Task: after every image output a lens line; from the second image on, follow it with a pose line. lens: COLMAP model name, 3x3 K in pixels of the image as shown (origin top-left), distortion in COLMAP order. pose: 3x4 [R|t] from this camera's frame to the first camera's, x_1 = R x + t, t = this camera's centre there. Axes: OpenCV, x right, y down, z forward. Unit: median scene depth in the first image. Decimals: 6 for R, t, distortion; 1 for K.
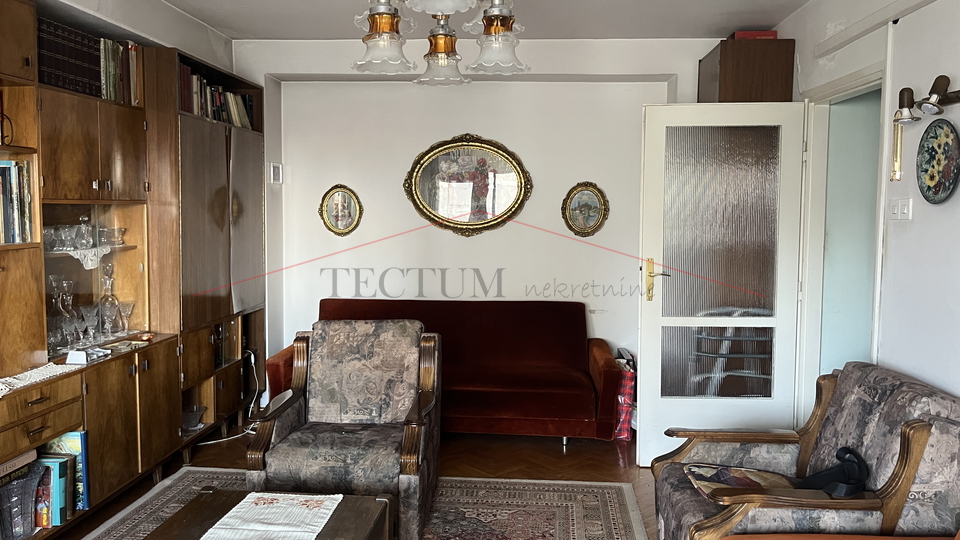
lens RADIAL K [[757.2, 0, 478.4], [0, 757.2, 268.4], [0, 0, 1]] dist [0.057474, -0.046517]
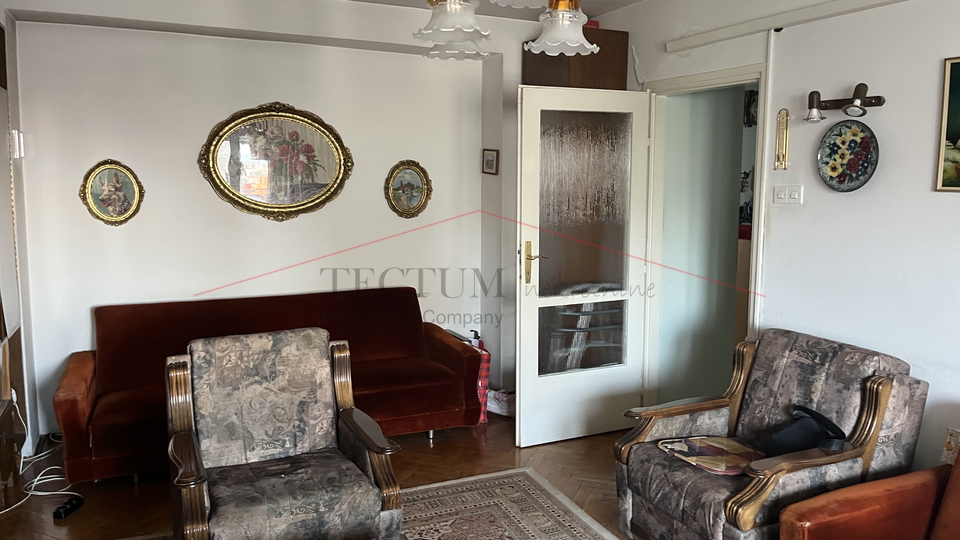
lens RADIAL K [[757.2, 0, 505.5], [0, 757.2, 270.4], [0, 0, 1]] dist [0.057474, -0.046517]
pose [[0.872067, -0.062673, 0.485357, -0.314612], [0.040194, 0.997588, 0.056597, -0.036166], [-0.487733, -0.029848, 0.872482, 0.156523]]
